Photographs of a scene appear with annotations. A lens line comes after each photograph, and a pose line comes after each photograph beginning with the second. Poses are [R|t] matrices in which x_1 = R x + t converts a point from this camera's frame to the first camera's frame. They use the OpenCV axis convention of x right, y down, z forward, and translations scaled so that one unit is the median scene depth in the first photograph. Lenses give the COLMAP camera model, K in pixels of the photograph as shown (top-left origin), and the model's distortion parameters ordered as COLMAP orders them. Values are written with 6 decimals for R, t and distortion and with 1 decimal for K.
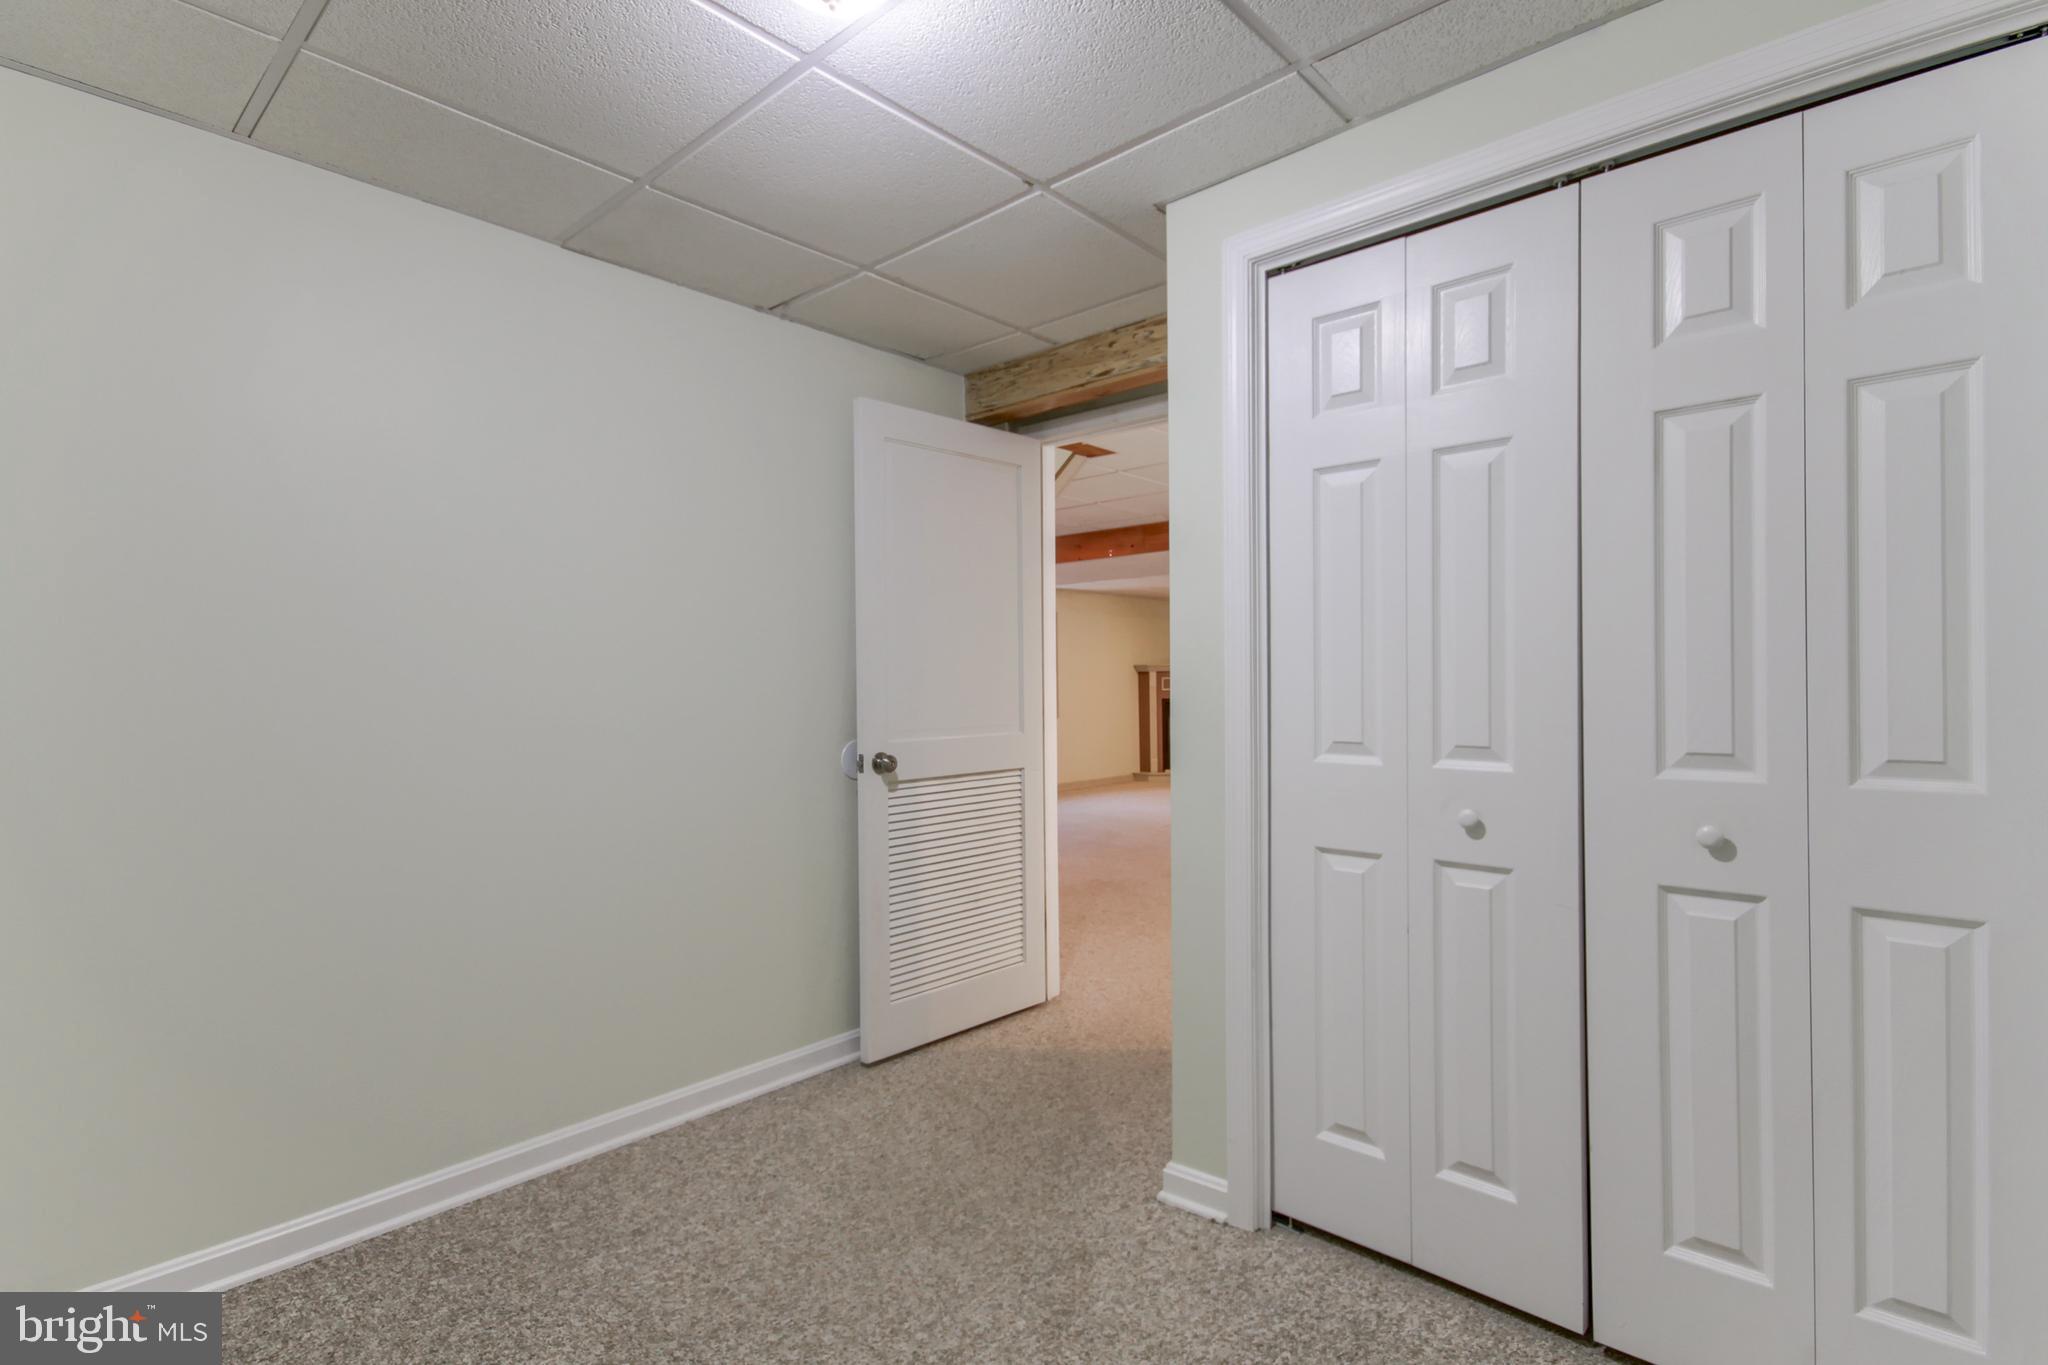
lens RADIAL K [[980.6, 0, 1024.0], [0, 980.6, 682.5], [0, 0, 1]] dist [-0.000685, -0.000521]
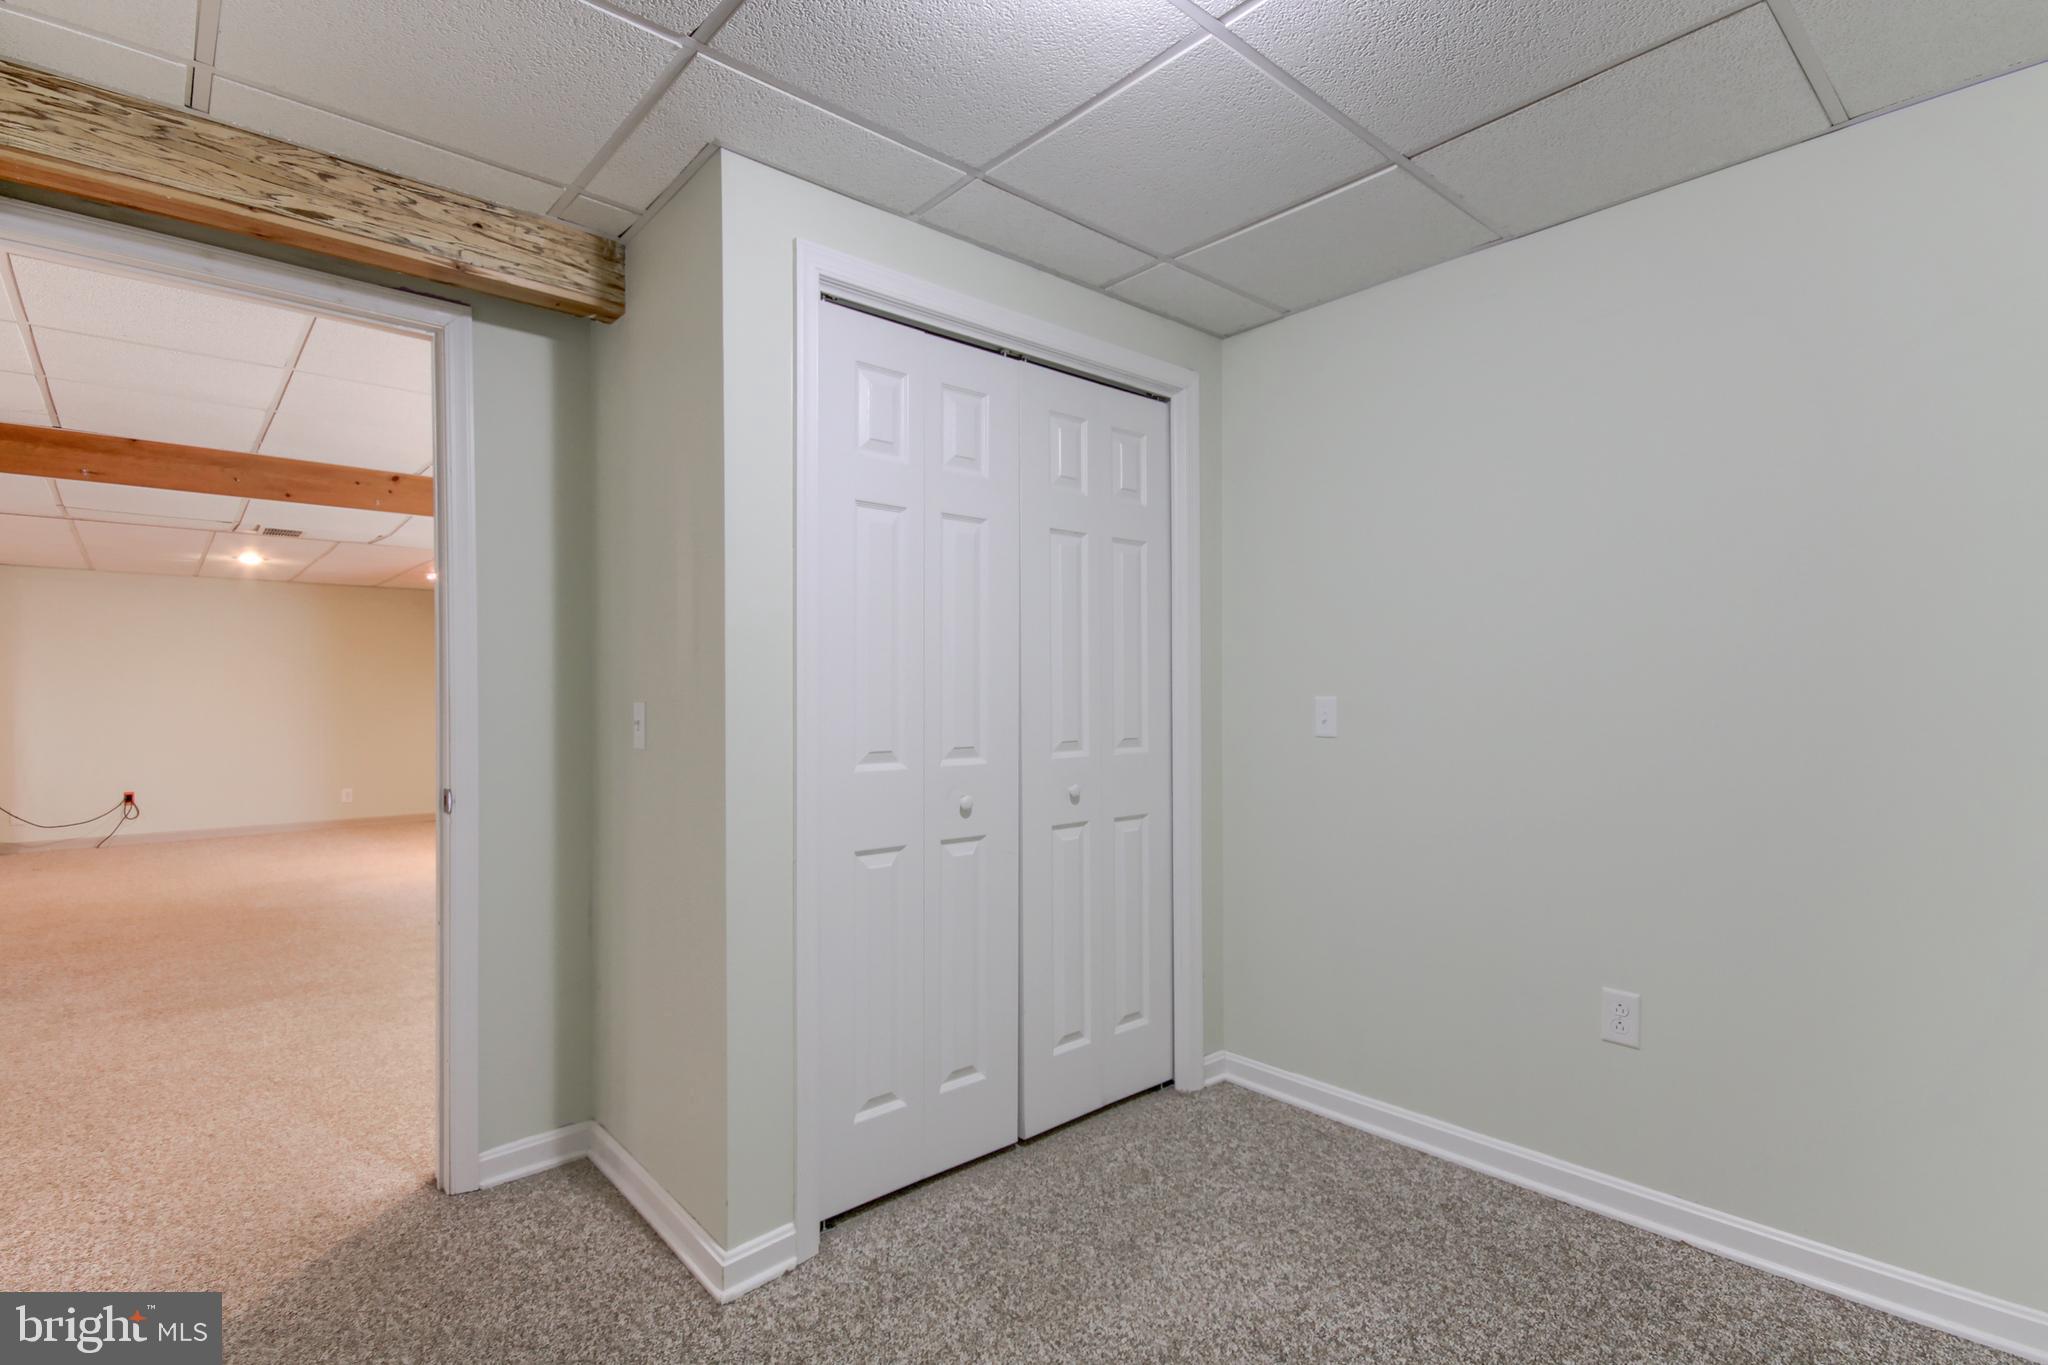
lens RADIAL K [[965.9, 0, 1031.0], [0, 965.9, 694.3], [0, 0, 1]] dist [0.002027, 0.000021]
pose [[0.096307, 0.005944, 0.995334, -0.747187], [0.002333, 0.999978, -0.006198, 0.002260], [-0.995349, 0.002919, 0.096291, 0.714426]]
